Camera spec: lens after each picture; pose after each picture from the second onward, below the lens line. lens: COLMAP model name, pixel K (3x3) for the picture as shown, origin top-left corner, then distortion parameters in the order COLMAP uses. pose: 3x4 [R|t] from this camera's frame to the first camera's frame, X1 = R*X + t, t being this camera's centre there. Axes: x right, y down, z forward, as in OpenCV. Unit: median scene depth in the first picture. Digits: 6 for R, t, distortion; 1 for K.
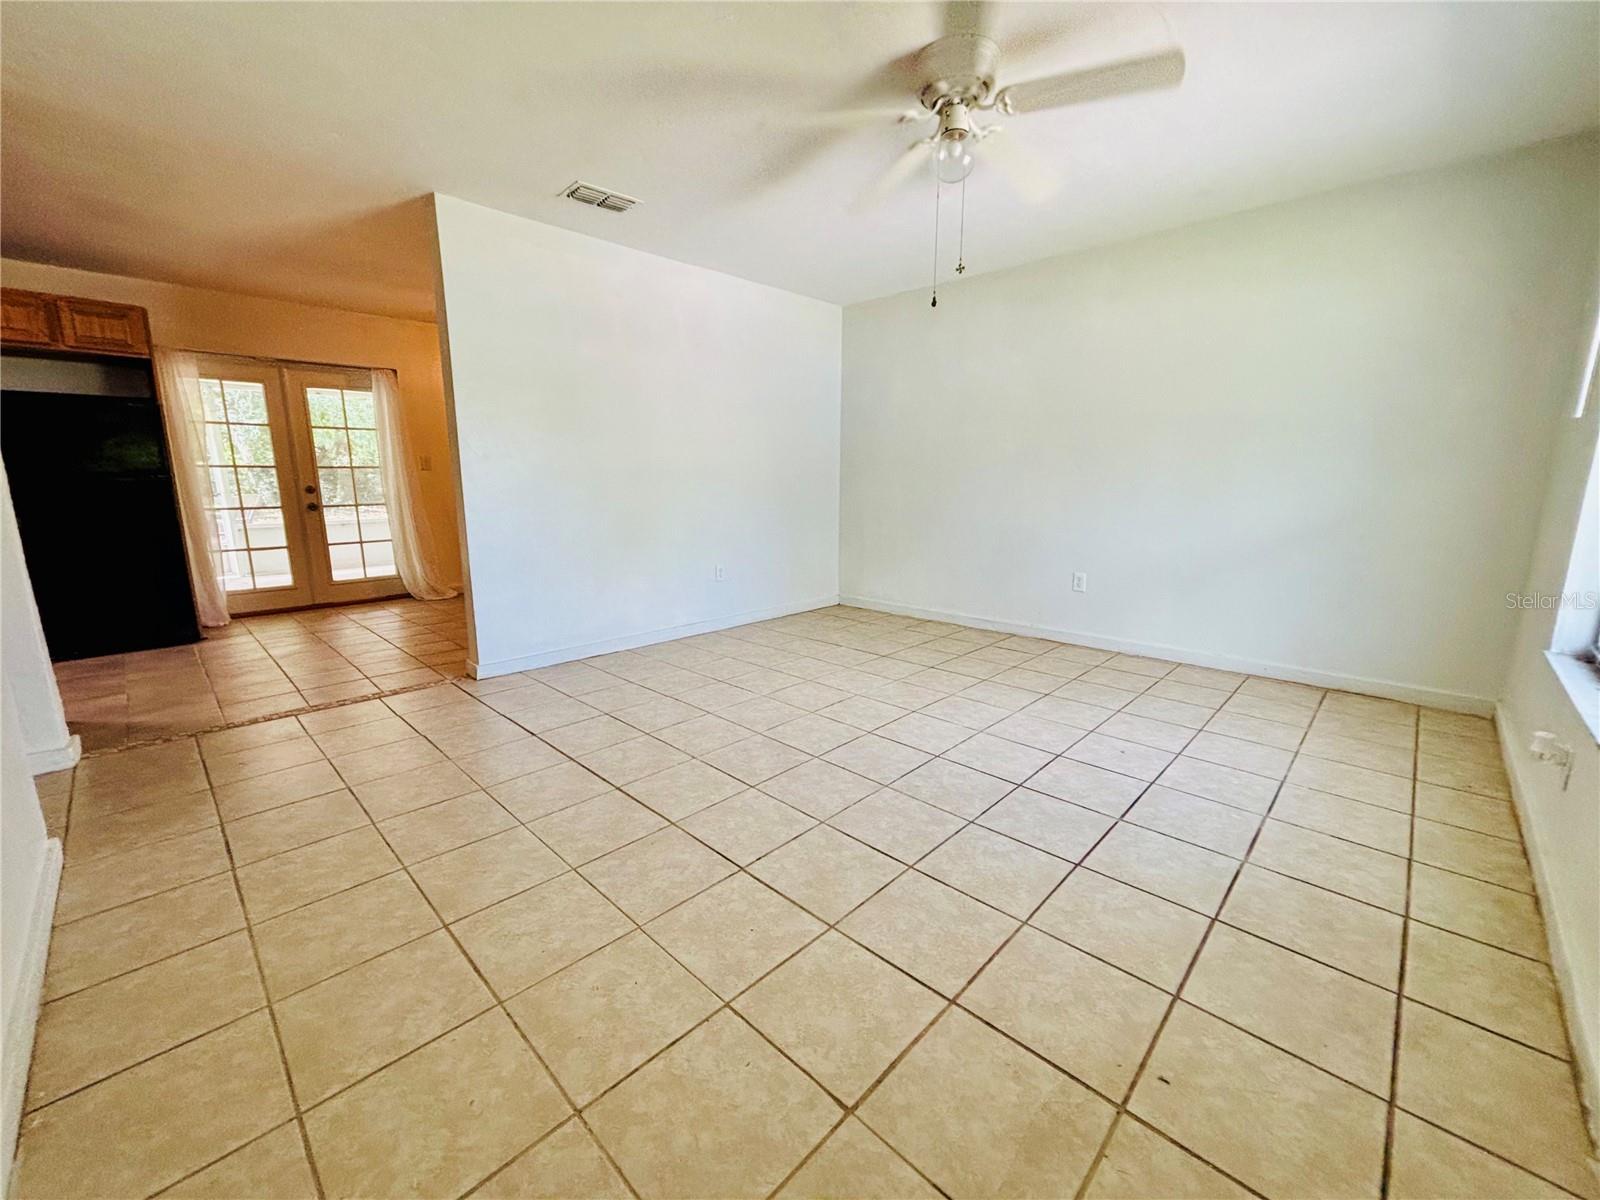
lens RADIAL K [[642.3, 0, 797.8], [0, 642.3, 595.9], [0, 0, 1]] dist [0.000261, -0.000195]
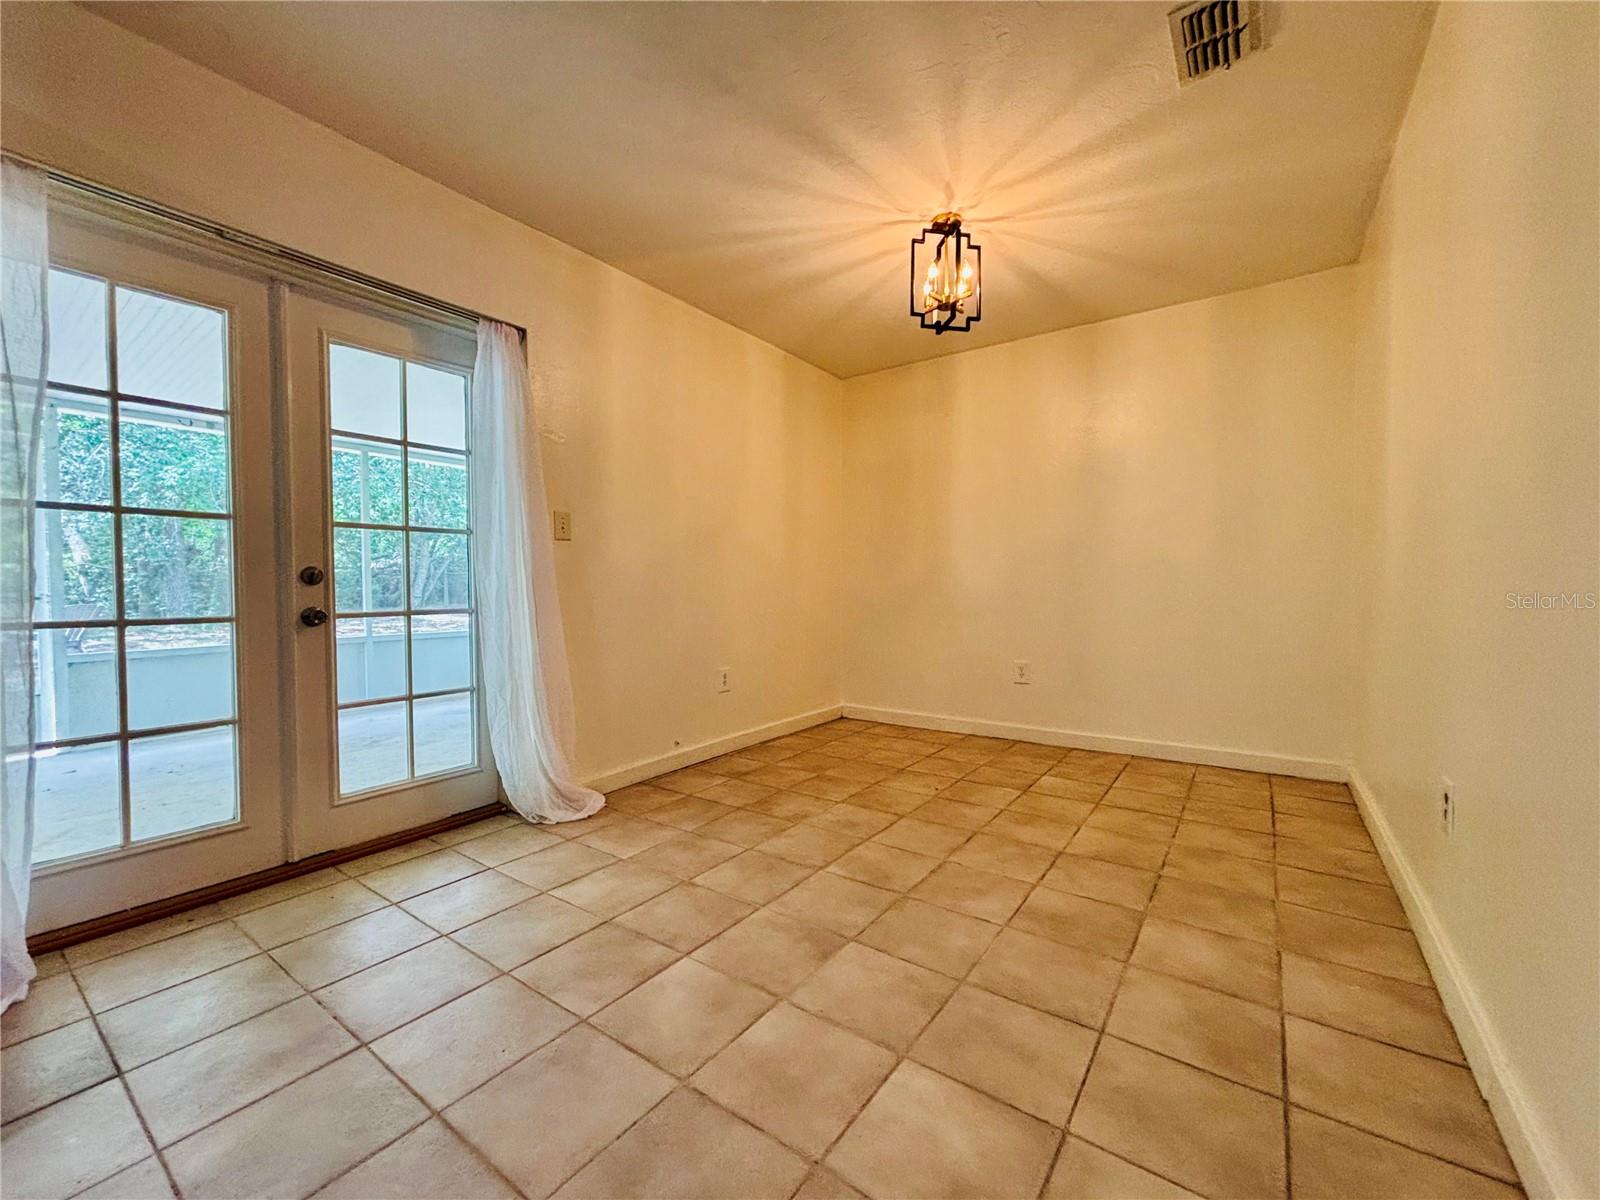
lens RADIAL K [[642.3, 0, 799.9], [0, 642.3, 593.1], [0, 0, 1]] dist [0.000261, -0.000195]
pose [[0.988942, -0.002973, 0.148273, -0.319433], [0.027575, 0.986051, -0.164144, -0.049062], [-0.145717, 0.166418, 0.975229, 0.347038]]
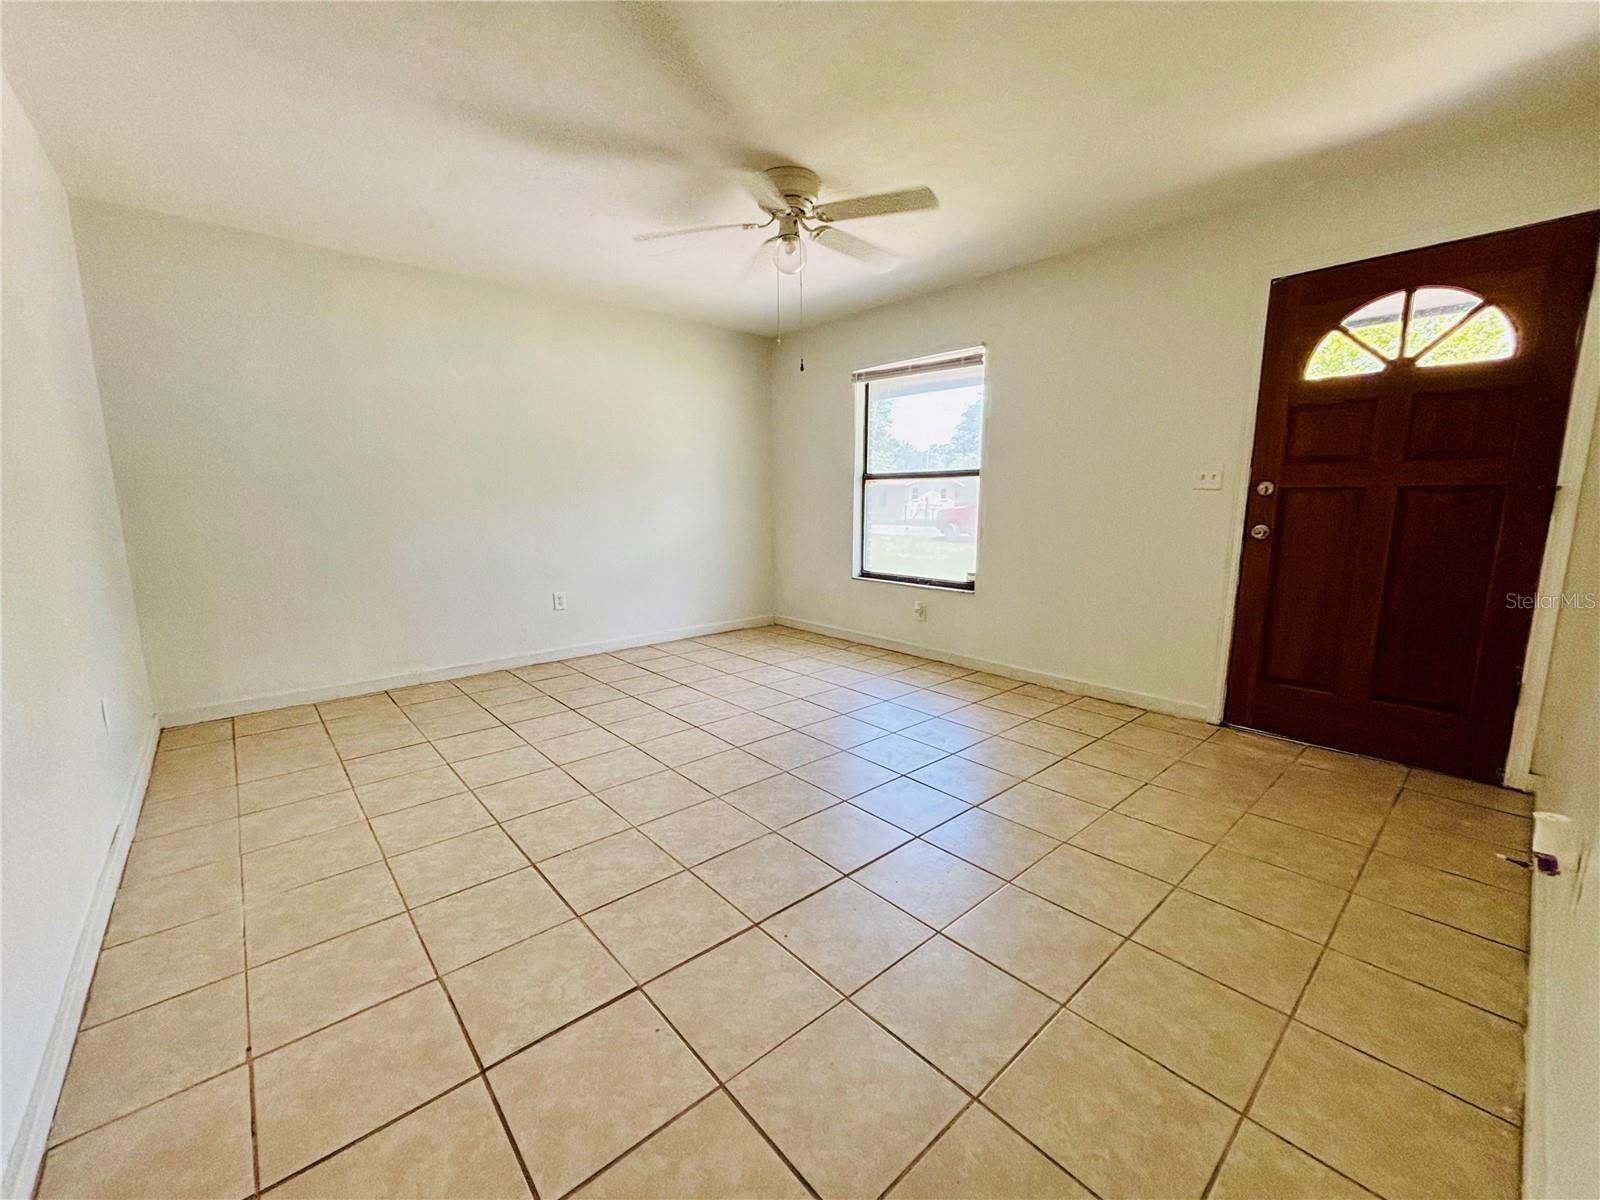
lens RADIAL K [[642.3, 0, 797.4], [0, 642.3, 603.7], [0, 0, 1]] dist [0.000261, -0.000195]
pose [[0.078911, -0.163307, 0.983414, -1.322266], [0.185939, 0.971590, 0.146424, -0.226875], [-0.979387, 0.171301, 0.107035, 1.145671]]
